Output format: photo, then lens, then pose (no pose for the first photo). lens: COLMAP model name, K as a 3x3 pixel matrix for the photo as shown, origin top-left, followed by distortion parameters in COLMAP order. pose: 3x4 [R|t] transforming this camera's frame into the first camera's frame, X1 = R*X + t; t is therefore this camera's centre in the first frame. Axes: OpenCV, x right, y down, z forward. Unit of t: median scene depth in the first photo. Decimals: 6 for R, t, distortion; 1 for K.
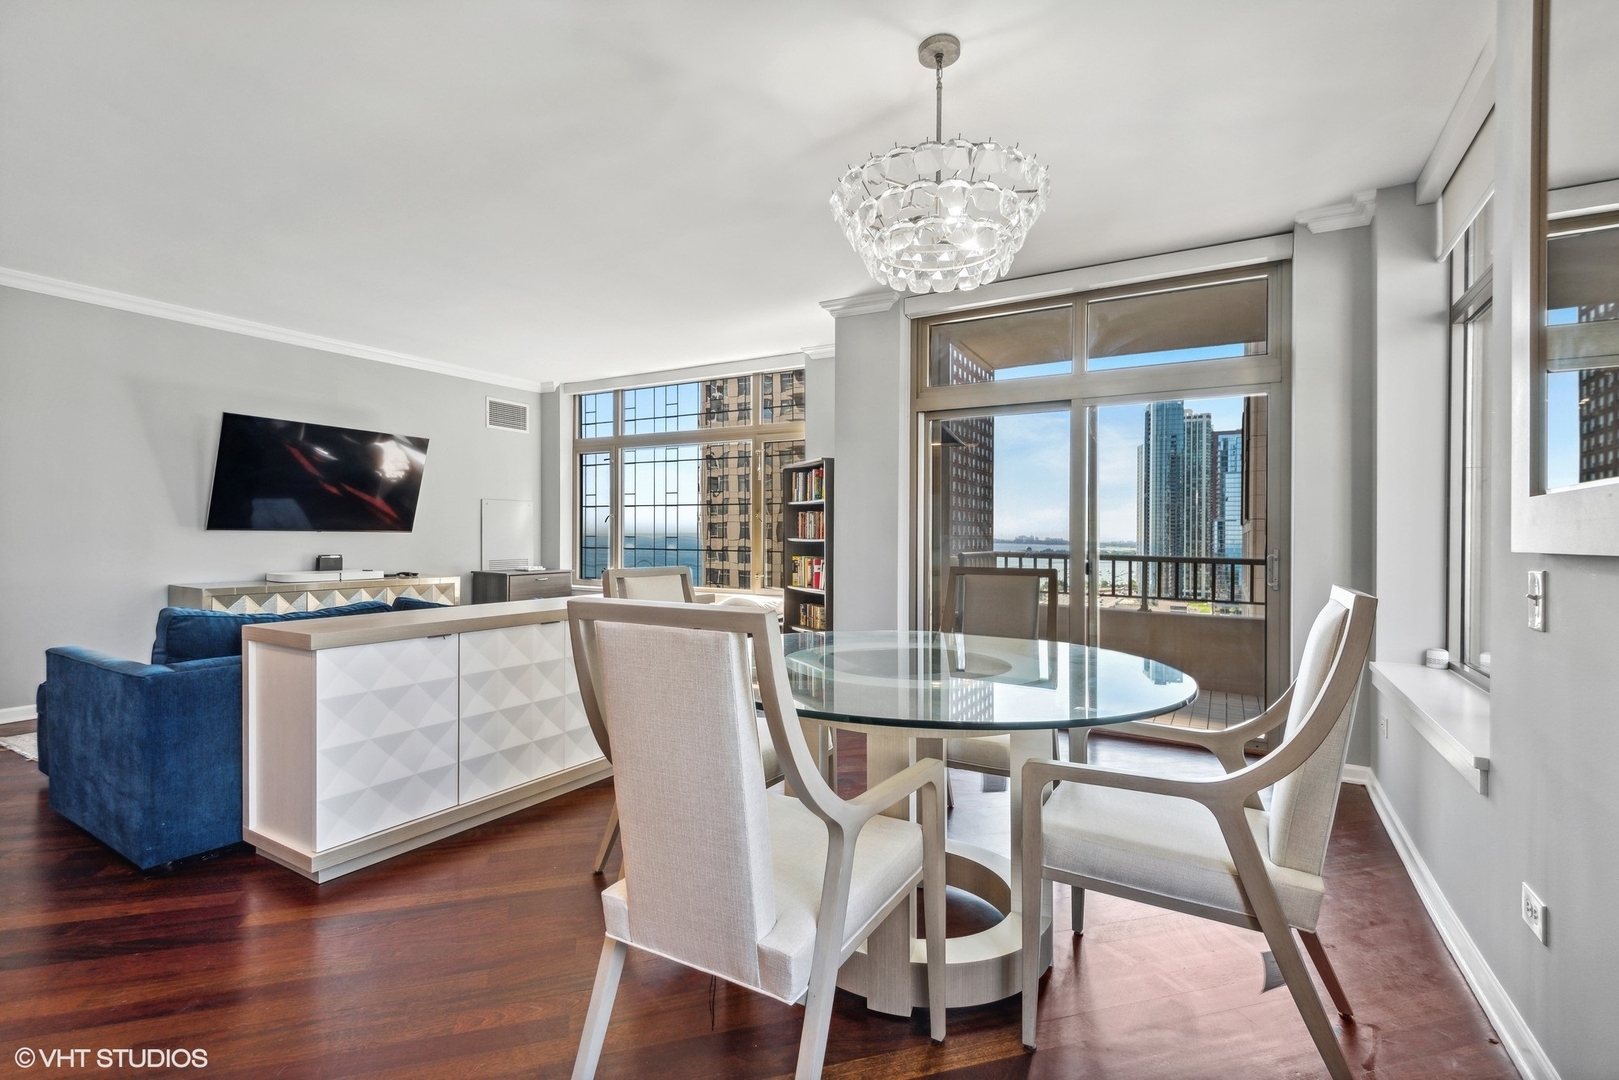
lens RADIAL K [[740.0, 0, 782.8], [0, 740.0, 521.3], [0, 0, 1]] dist [0.017617, -0.010987]
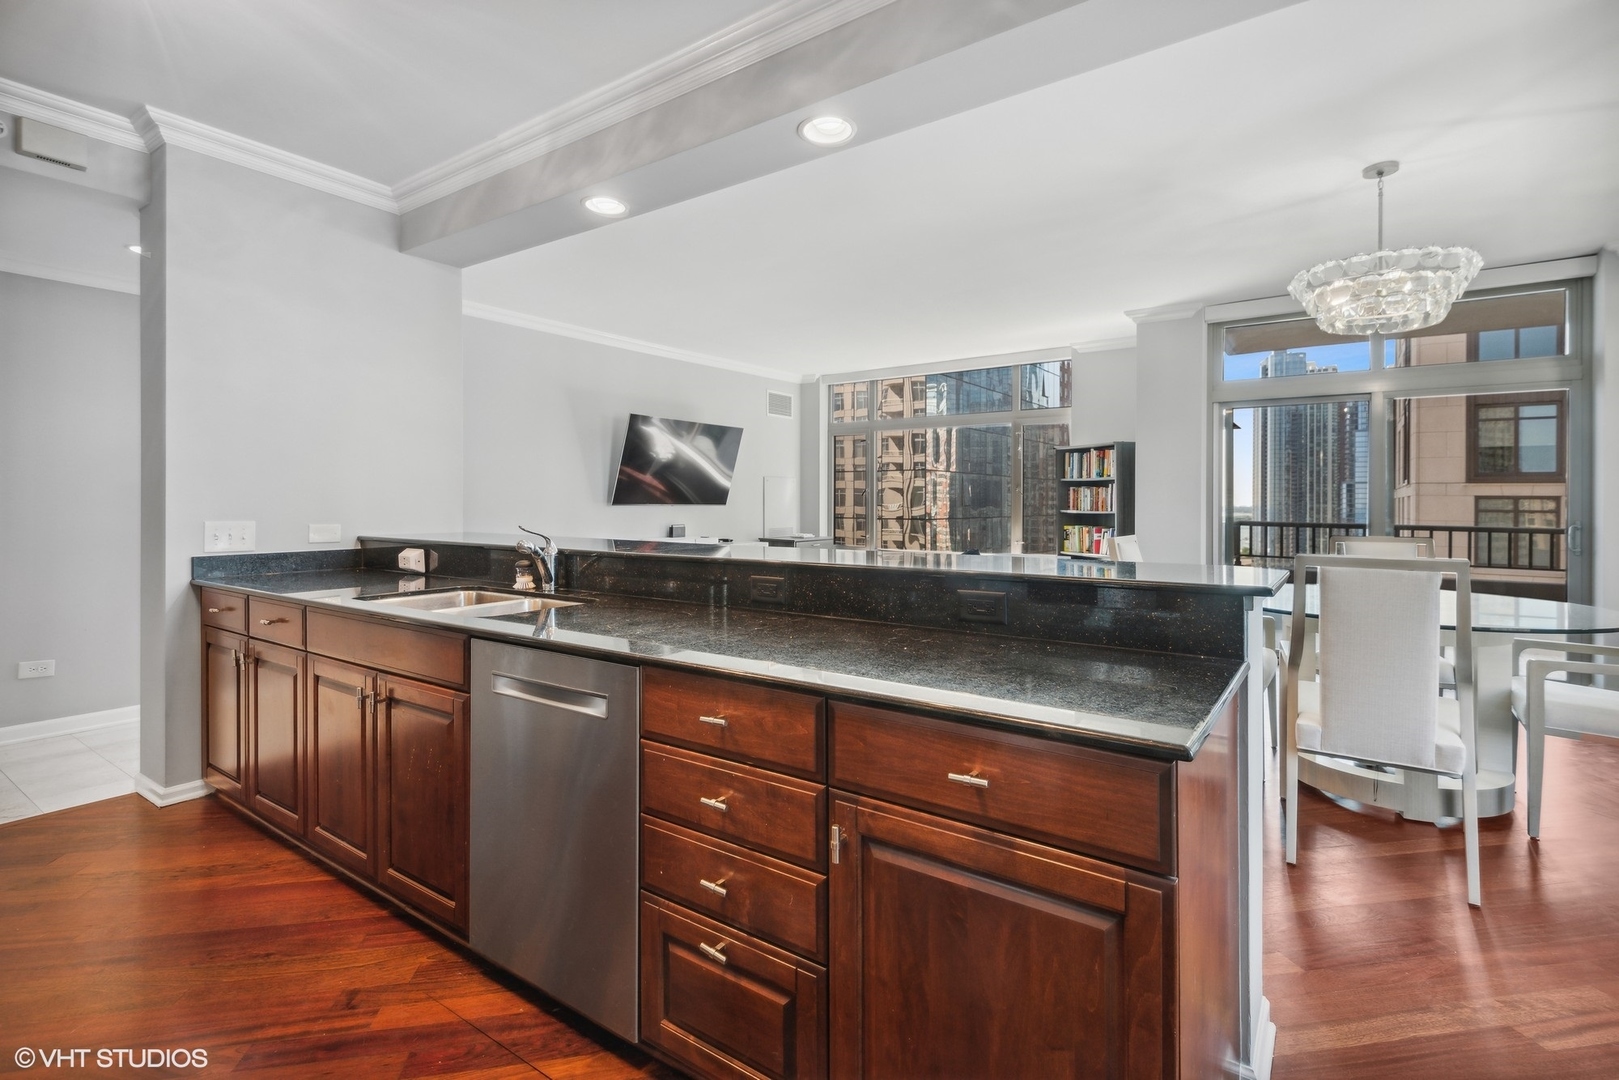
lens RADIAL K [[740.0, 0, 777.8], [0, 740.0, 492.0], [0, 0, 1]] dist [0.017617, -0.010987]
pose [[0.992810, -0.005723, -0.119562, -0.213135], [0.006579, 0.999955, 0.006763, -0.011354], [0.119518, -0.007501, 0.992804, -0.151476]]
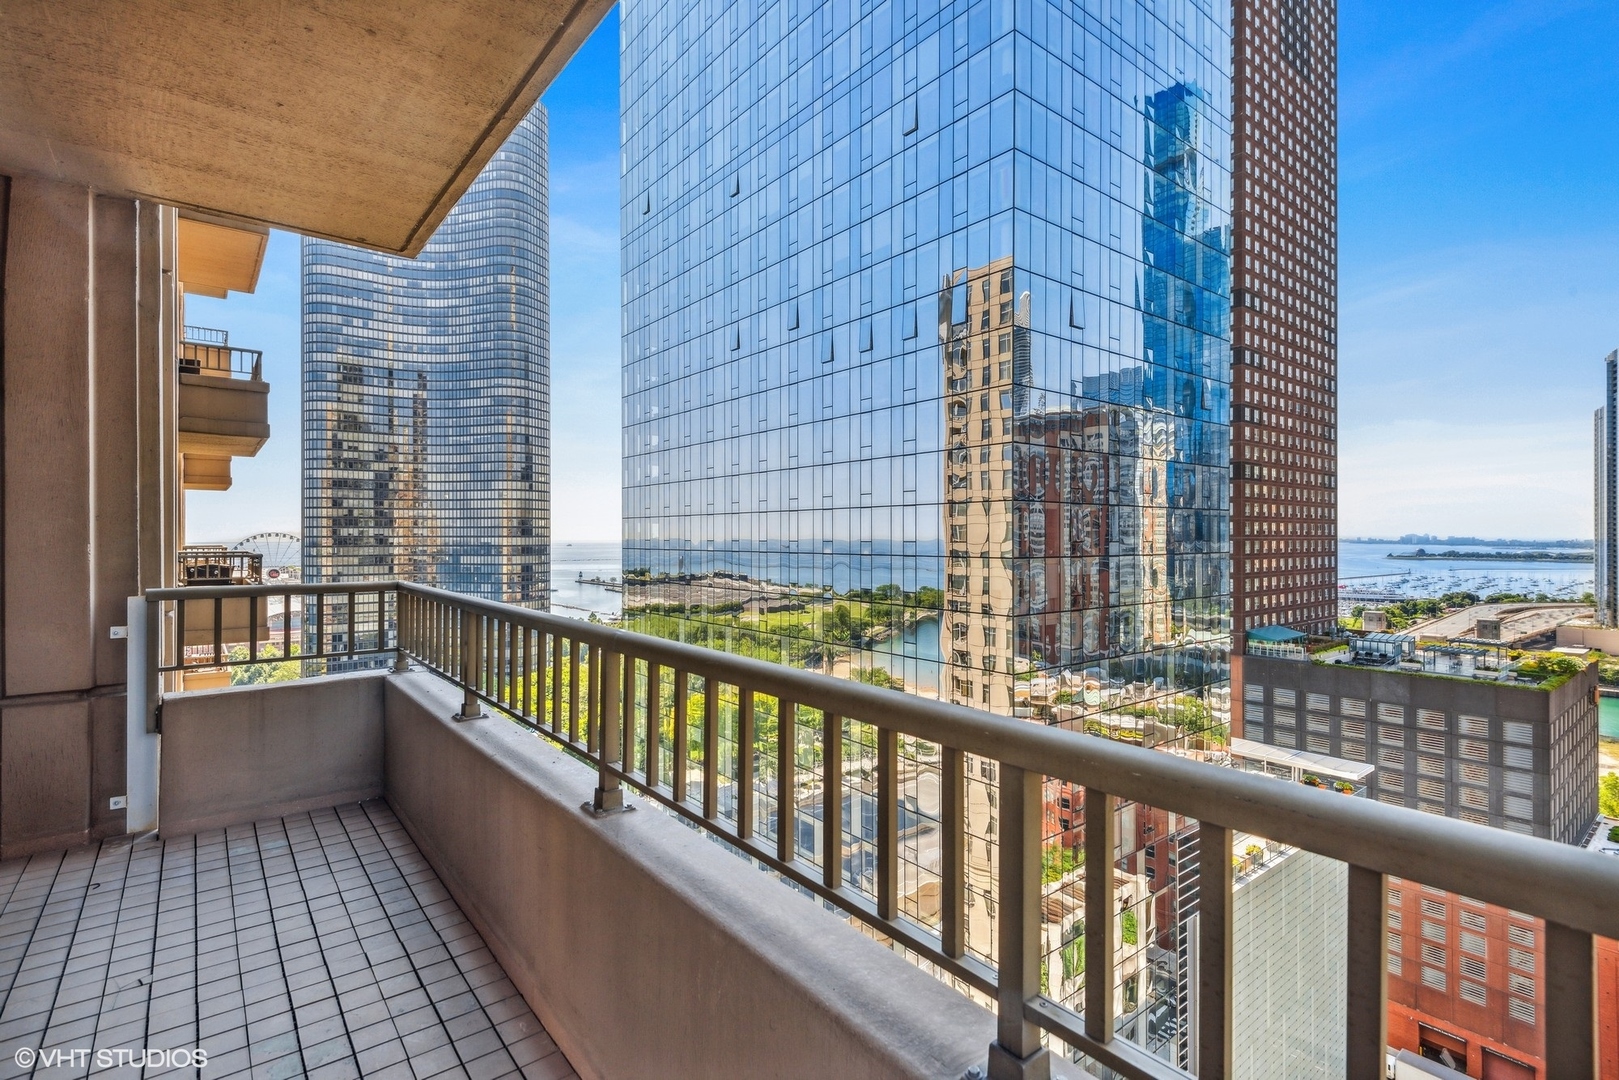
lens RADIAL K [[740.0, 0, 790.1], [0, 740.0, 542.1], [0, 0, 1]] dist [0.017617, -0.010987]
pose [[0.921038, -0.008283, -0.389384, 0.650657], [0.017486, 0.999645, 0.020095, 0.012072], [0.389079, -0.025317, 0.920856, 0.559839]]
